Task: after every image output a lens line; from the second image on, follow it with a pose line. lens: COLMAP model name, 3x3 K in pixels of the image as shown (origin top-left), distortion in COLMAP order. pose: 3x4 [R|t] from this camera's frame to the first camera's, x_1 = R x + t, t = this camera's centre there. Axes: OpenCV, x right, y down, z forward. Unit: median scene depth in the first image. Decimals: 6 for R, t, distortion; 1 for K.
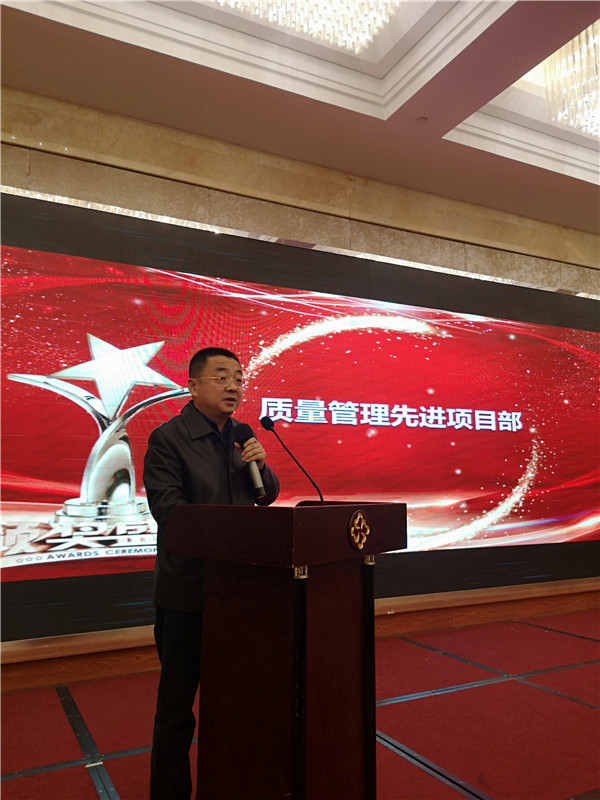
lens RADIAL K [[626.8, 0, 300.0], [0, 626.8, 400.0], [0, 0, 1]] dist [0.104457, -0.159557]
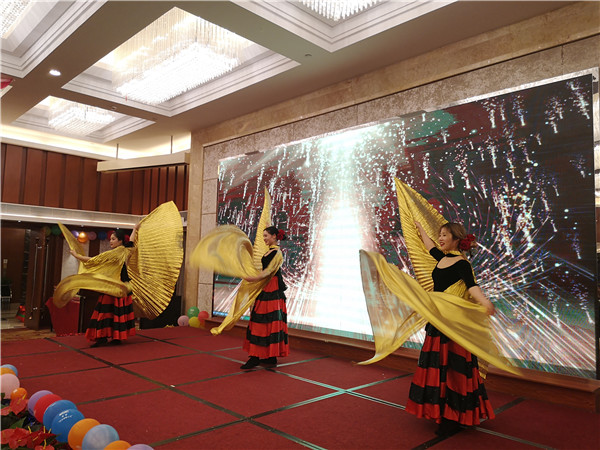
lens RADIAL K [[470.1, 0, 300.0], [0, 470.1, 225.0], [0, 0, 1]] dist [0.104457, -0.159557]
pose [[0.298650, -0.062084, -0.952341, 1.167037], [0.099852, 0.994438, -0.033515, 0.040819], [0.949125, -0.085084, 0.303188, 0.482558]]
